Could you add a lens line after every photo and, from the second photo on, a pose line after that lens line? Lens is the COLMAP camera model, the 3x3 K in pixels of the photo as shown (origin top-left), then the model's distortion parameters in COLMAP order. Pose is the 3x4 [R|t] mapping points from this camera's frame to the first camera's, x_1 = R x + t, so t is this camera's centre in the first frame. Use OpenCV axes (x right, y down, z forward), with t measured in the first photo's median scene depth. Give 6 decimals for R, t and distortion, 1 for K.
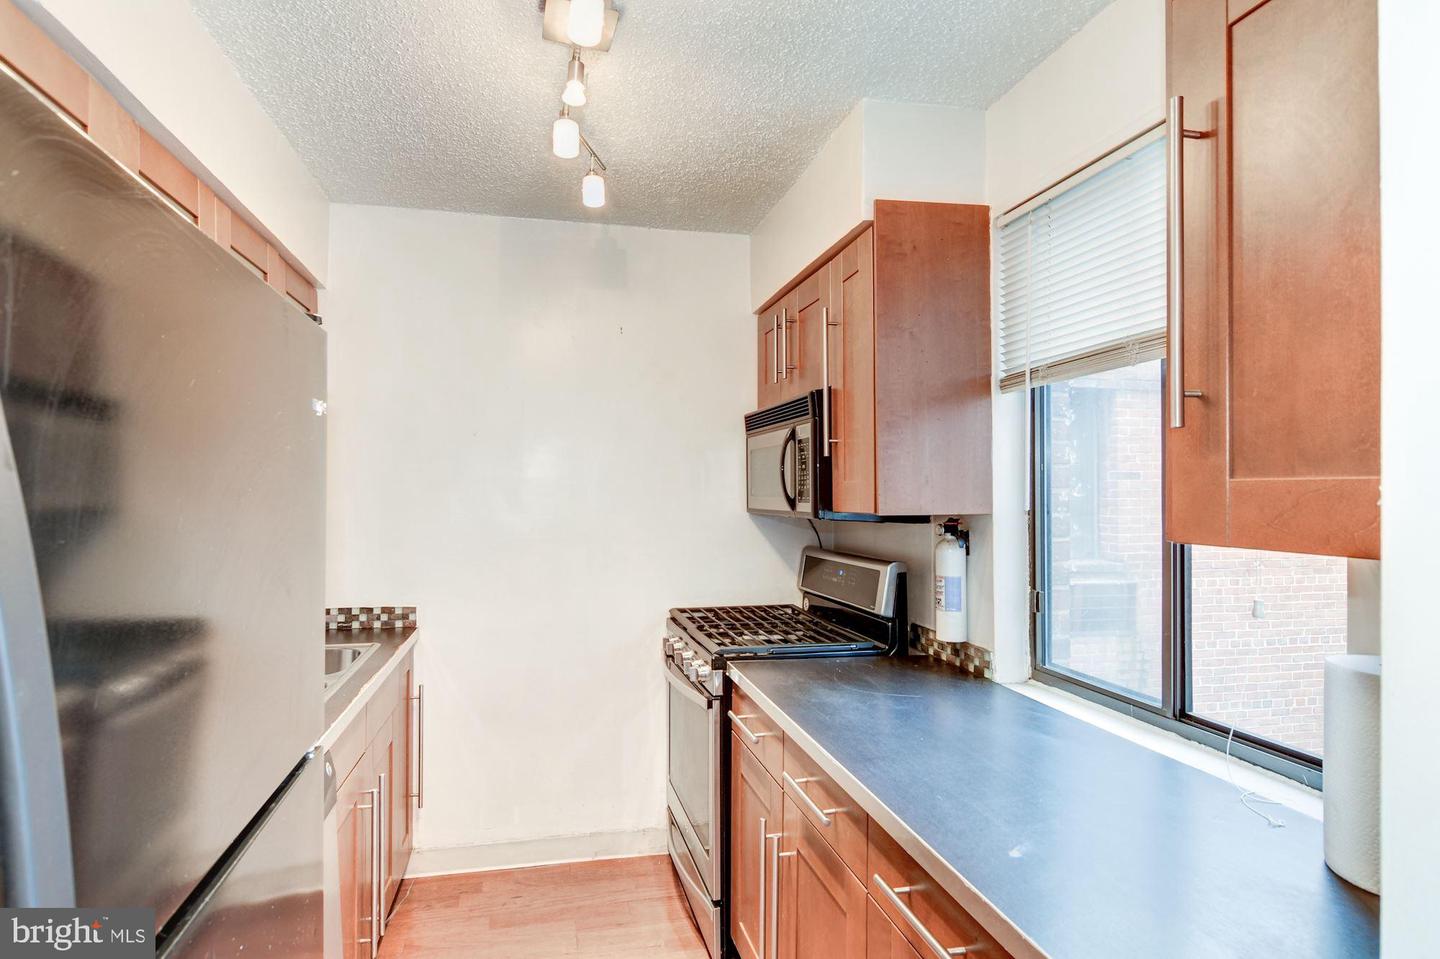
lens RADIAL K [[750.9, 0, 657.0], [0, 750.9, 495.1], [0, 0, 1]] dist [0.014356, -0.013135]
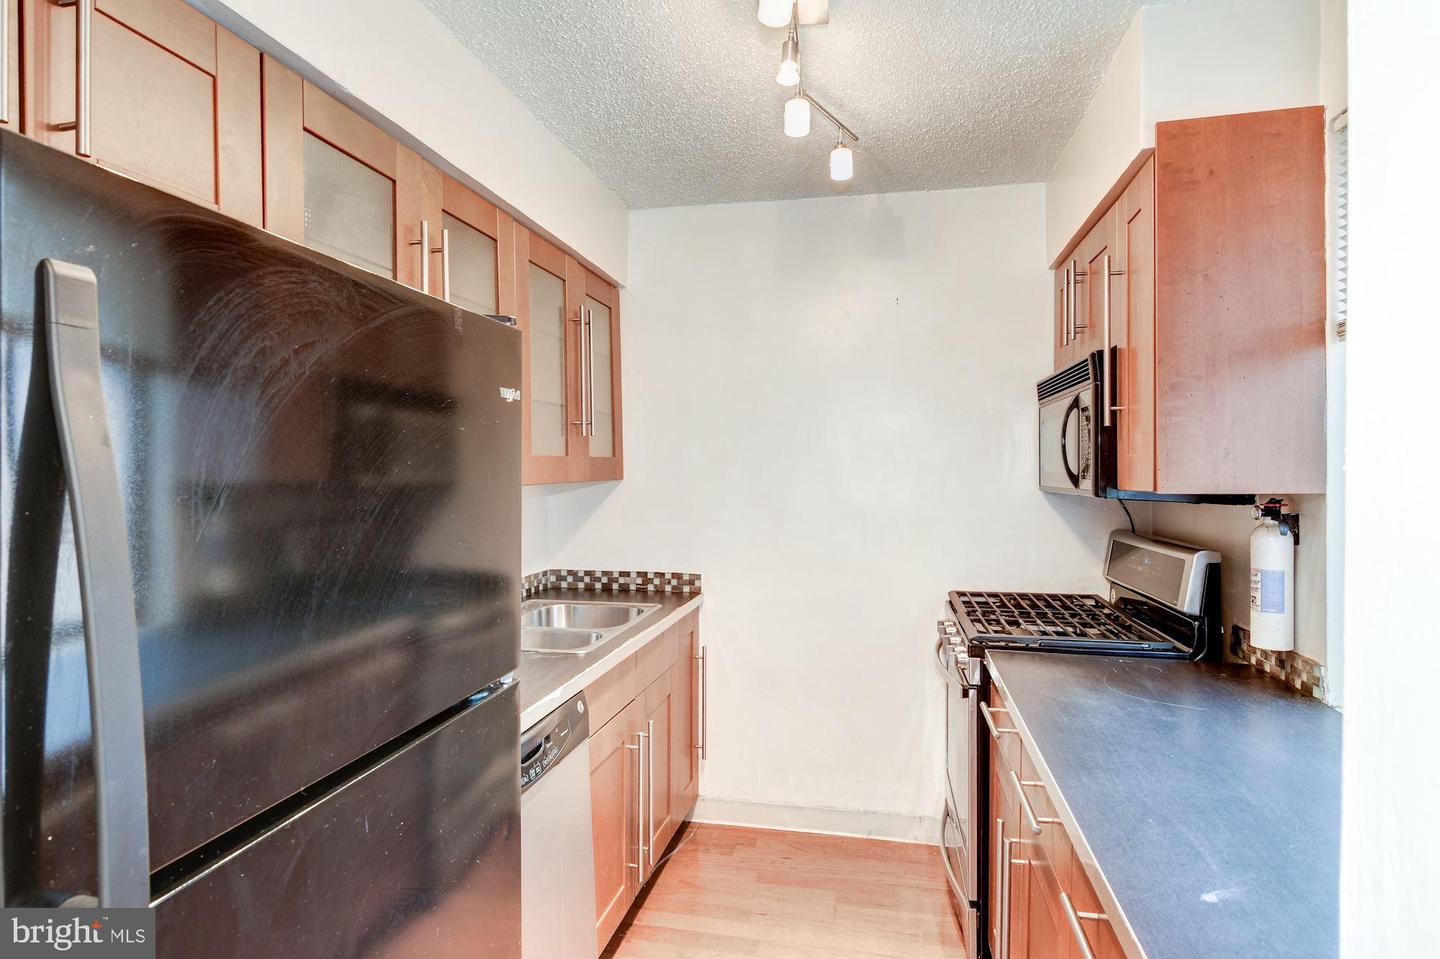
lens RADIAL K [[750.9, 0, 713.7], [0, 750.9, 485.0], [0, 0, 1]] dist [0.014356, -0.013135]
pose [[0.922059, 0.006674, -0.386992, 0.137786], [-0.000643, 0.999876, 0.015713, 0.003353], [0.387049, -0.014240, 0.921949, 0.012728]]
